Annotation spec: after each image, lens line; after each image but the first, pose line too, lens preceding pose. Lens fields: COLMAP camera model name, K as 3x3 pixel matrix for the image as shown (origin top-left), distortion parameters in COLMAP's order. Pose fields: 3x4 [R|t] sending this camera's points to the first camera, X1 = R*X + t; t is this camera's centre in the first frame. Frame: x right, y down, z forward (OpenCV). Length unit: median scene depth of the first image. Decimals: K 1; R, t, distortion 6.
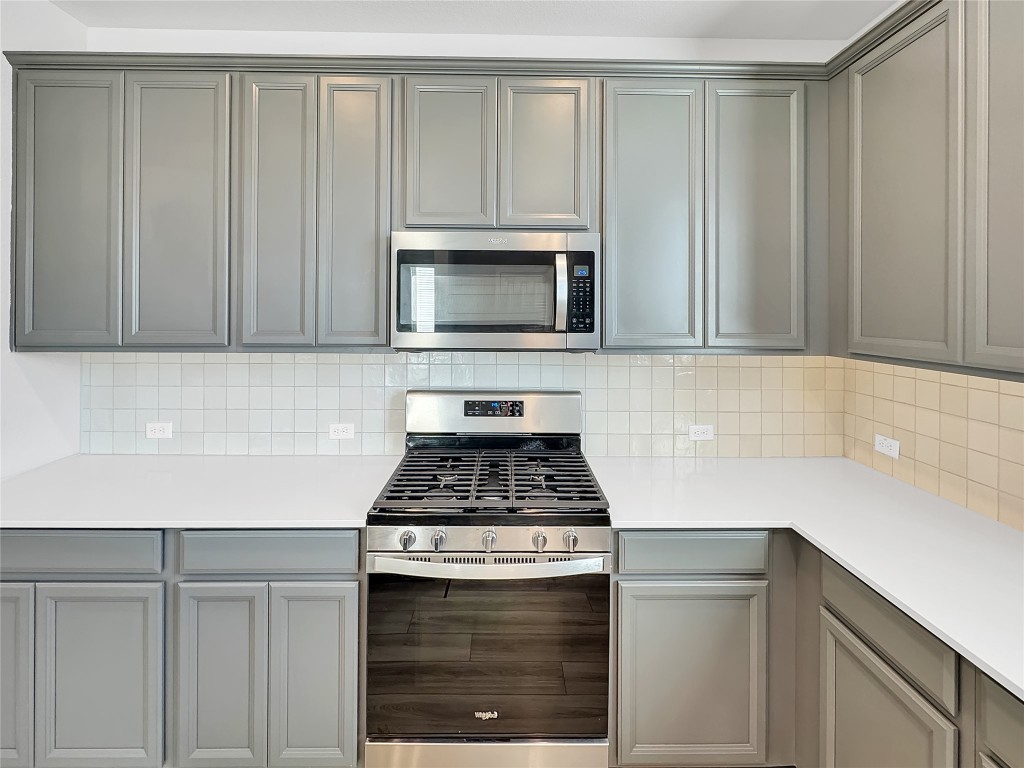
lens RADIAL K [[484.4, 0, 513.9], [0, 484.4, 308.9], [0, 0, 1]] dist [-0.000688, -0.000142]
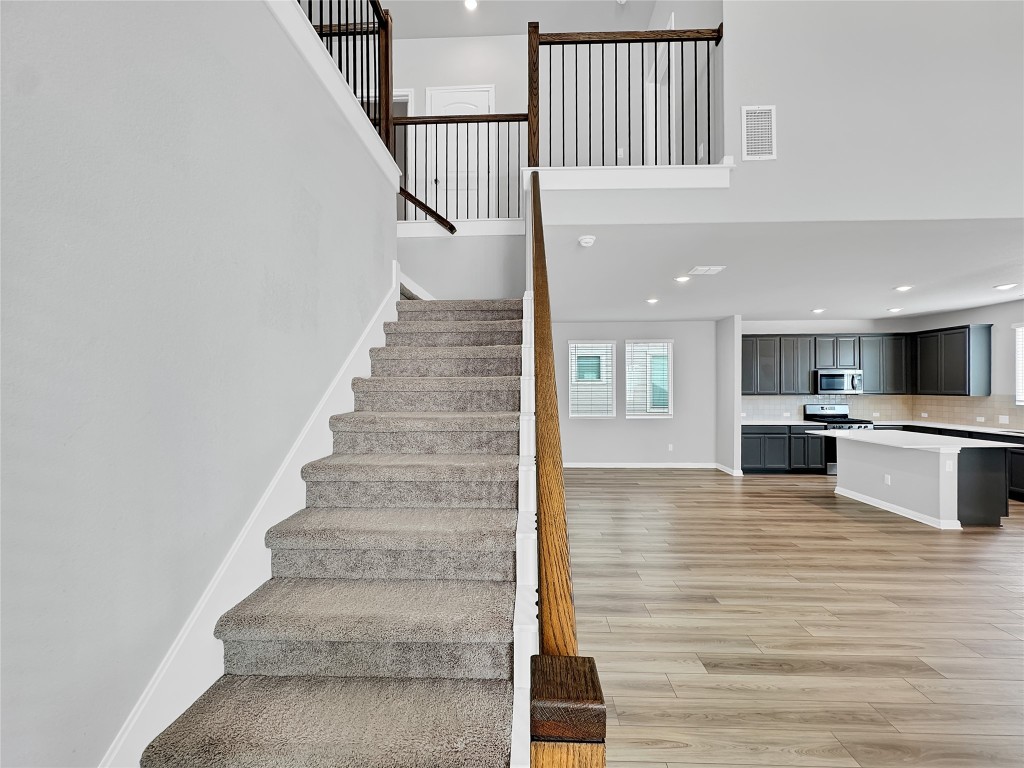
lens RADIAL K [[422.5, 0, 513.2], [0, 422.5, 387.6], [0, 0, 1]] dist [-0.000872, -0.000164]
pose [[0.997798, -0.007940, -0.065842, -2.904654], [0.008292, 0.999953, 0.005072, -0.026990], [0.065799, -0.005607, 0.997817, -3.303535]]
